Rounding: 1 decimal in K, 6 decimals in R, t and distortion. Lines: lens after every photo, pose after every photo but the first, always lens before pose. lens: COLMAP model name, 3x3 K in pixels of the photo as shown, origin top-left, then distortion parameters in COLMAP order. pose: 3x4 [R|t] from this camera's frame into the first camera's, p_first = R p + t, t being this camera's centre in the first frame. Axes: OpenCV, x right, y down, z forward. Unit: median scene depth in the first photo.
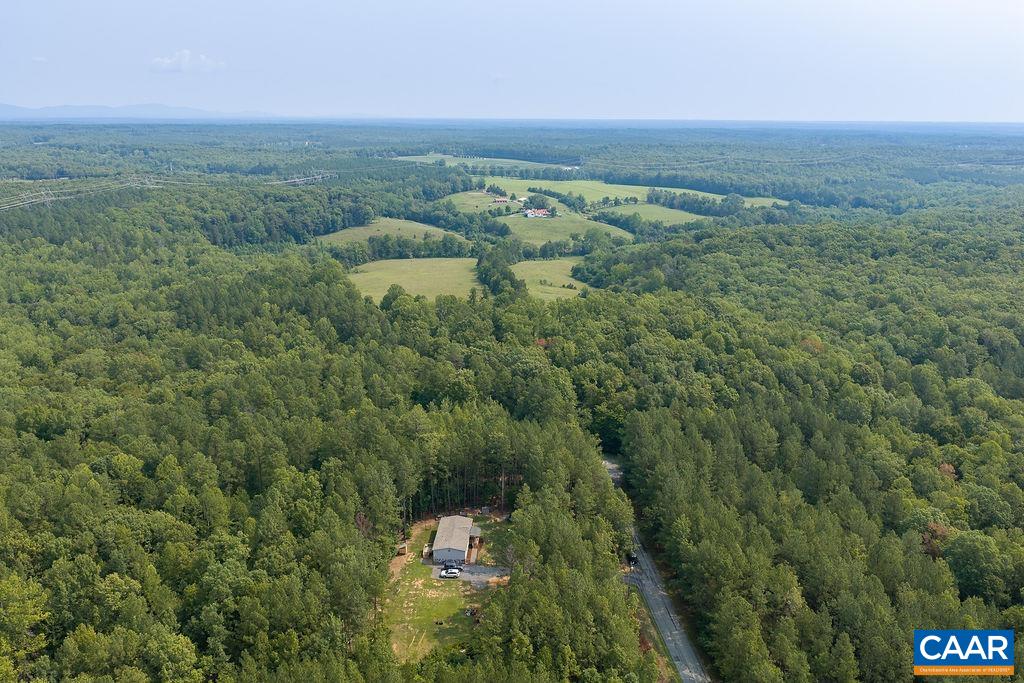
lens RADIAL K [[850.1, 0, 511.1], [0, 850.1, 341.1], [0, 0, 1]] dist [0.009715, -0.008122]
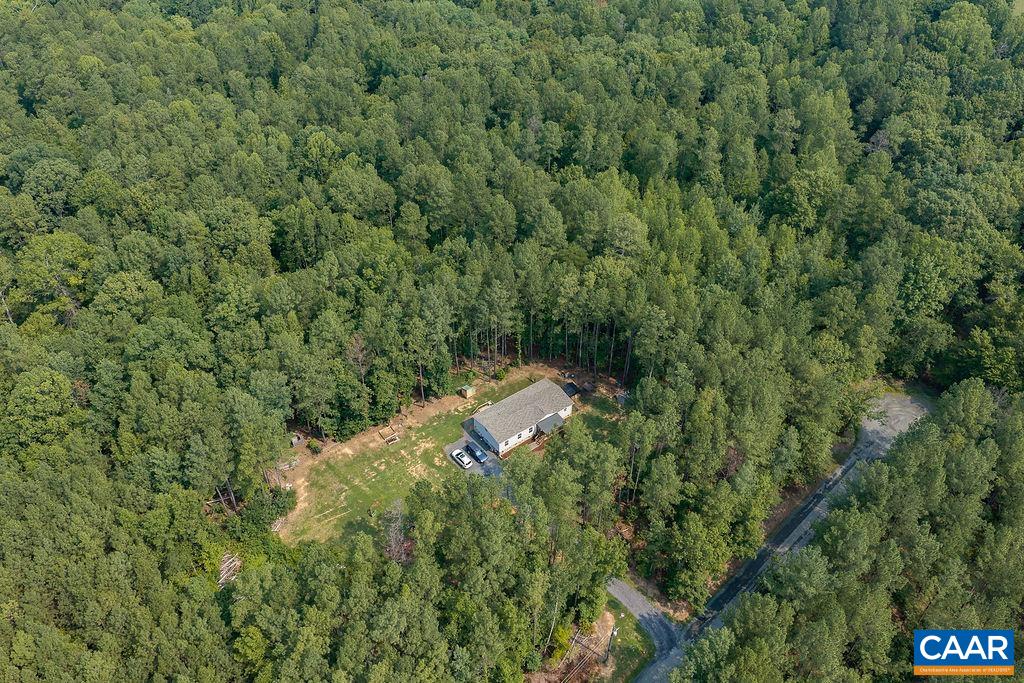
lens RADIAL K [[850.1, 0, 513.0], [0, 850.1, 340.8], [0, 0, 1]] dist [0.009715, -0.008122]
pose [[0.635473, 0.502250, -0.586446, 0.323530], [-0.207017, 0.842544, 0.497256, -0.179747], [0.743853, -0.194589, 0.639388, 0.563320]]
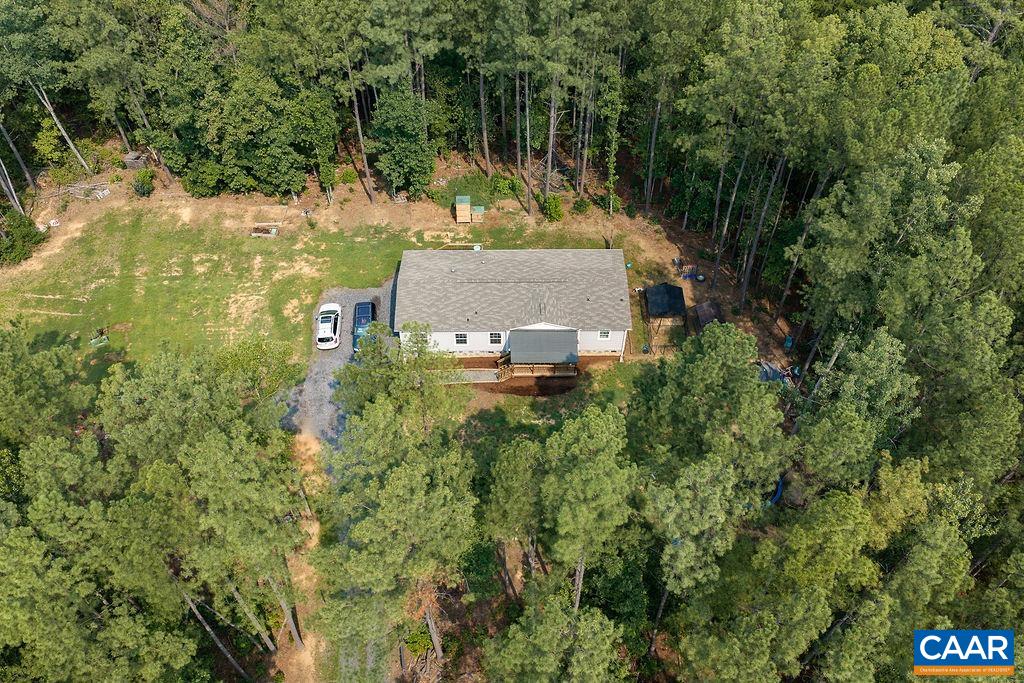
lens RADIAL K [[850.1, 0, 508.6], [0, 850.1, 347.6], [0, 0, 1]] dist [0.009715, -0.008122]
pose [[0.052965, 0.756095, -0.652315, 0.143441], [-0.257288, 0.641510, 0.722681, 0.027240], [0.964882, 0.129556, 0.228512, 0.958784]]
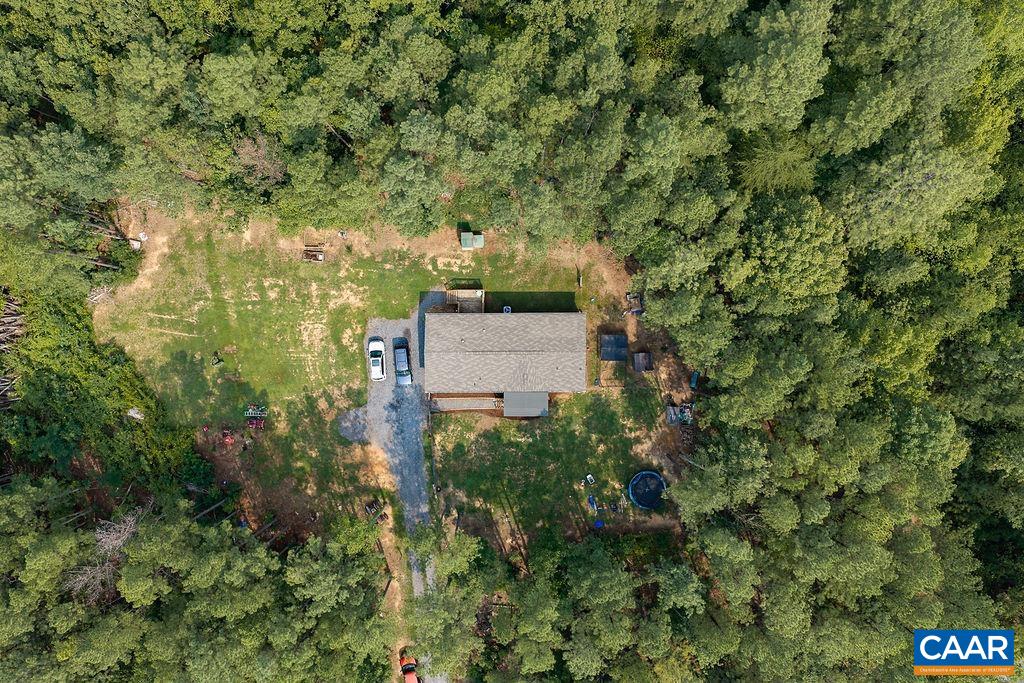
lens RADIAL K [[850.1, 0, 514.8], [0, 850.1, 345.1], [0, 0, 1]] dist [0.009715, -0.008122]
pose [[0.050854, 0.998666, -0.008920, -0.069789], [-0.256571, 0.021696, 0.966282, -0.185318], [0.965187, -0.046850, 0.257332, 0.920653]]
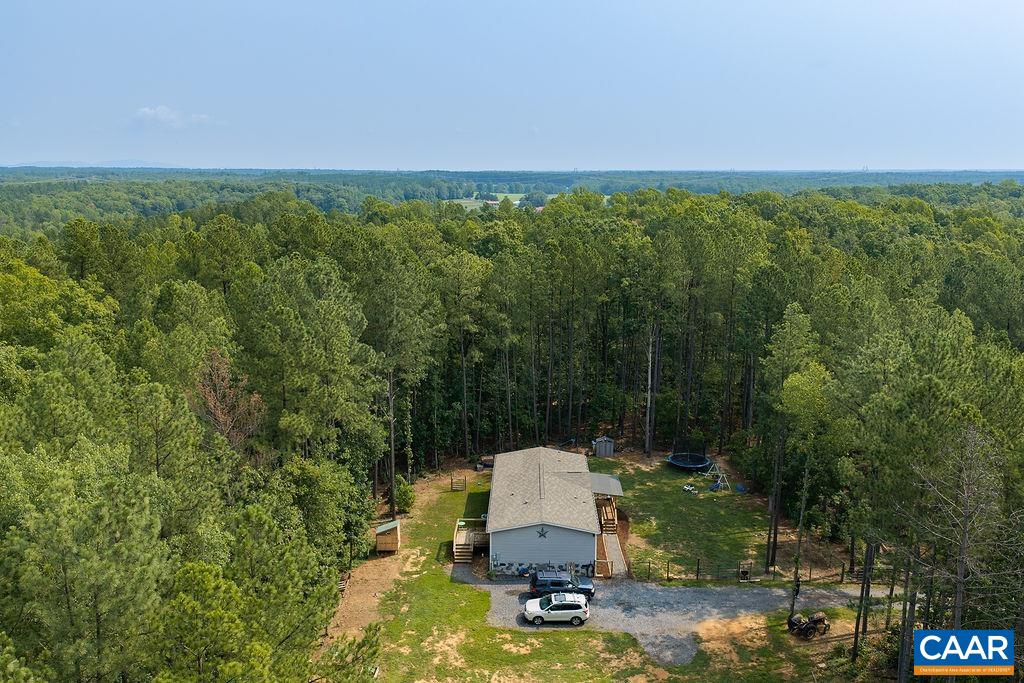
lens RADIAL K [[850.1, 0, 511.7], [0, 850.1, 344.4], [0, 0, 1]] dist [0.009715, -0.008122]
pose [[0.999642, -0.010789, 0.024498, -0.089422], [0.012196, 0.998240, -0.058038, 0.194359], [-0.023829, 0.058316, 0.998014, 0.687631]]
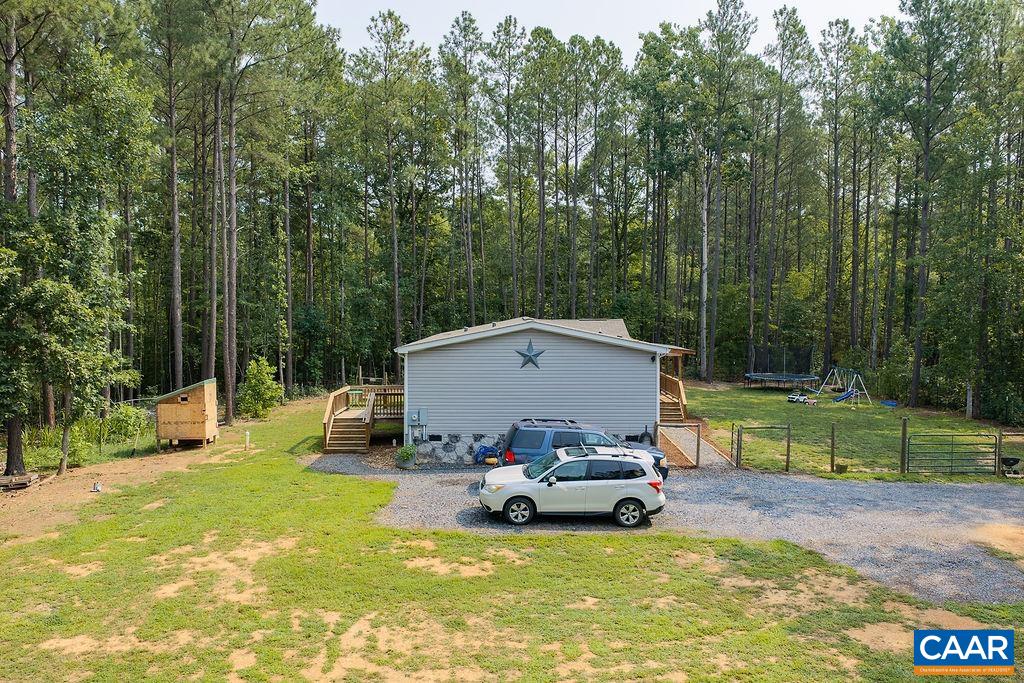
lens RADIAL K [[850.1, 0, 510.5], [0, 850.1, 339.8], [0, 0, 1]] dist [0.009715, -0.008122]
pose [[0.999084, -0.007393, 0.042154, -0.080096], [0.016576, 0.974932, -0.221884, 0.268635], [-0.039457, 0.222380, 0.974161, 0.867734]]
